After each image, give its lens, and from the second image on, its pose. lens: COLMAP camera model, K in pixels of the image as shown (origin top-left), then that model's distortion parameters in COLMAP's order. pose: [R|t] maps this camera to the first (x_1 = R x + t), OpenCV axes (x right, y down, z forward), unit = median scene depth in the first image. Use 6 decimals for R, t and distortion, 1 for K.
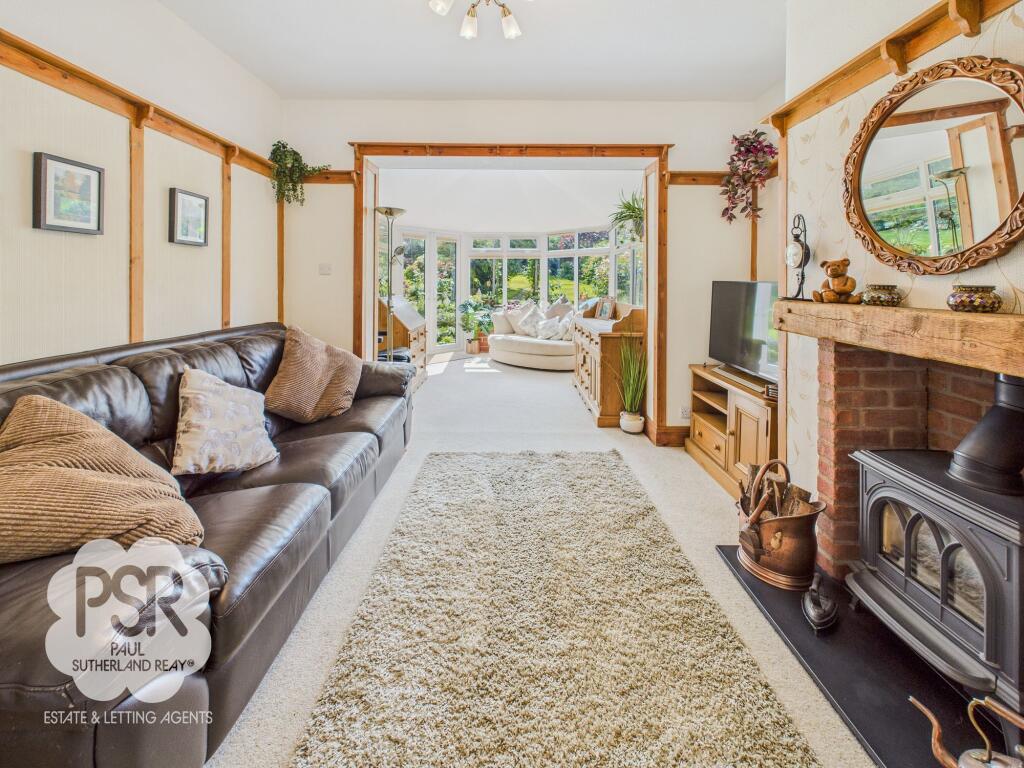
lens RADIAL K [[407.0, 0, 510.6], [0, 407.0, 333.6], [0, 0, 1]] dist [0.000485, -0.000025]
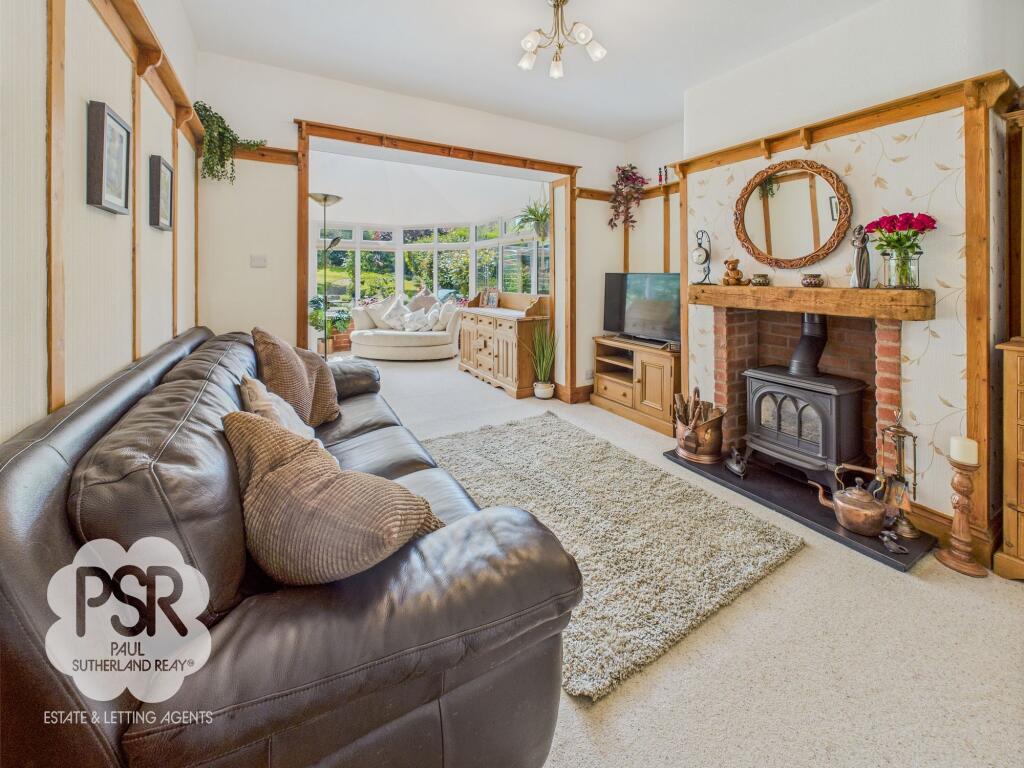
lens RADIAL K [[407.0, 0, 510.6], [0, 407.0, 333.6], [0, 0, 1]] dist [0.000485, -0.000025]
pose [[0.867810, -0.076893, 0.490910, -0.461189], [0.068667, 0.997033, 0.034781, 0.001202], [-0.492128, 0.003526, 0.870516, -0.008597]]
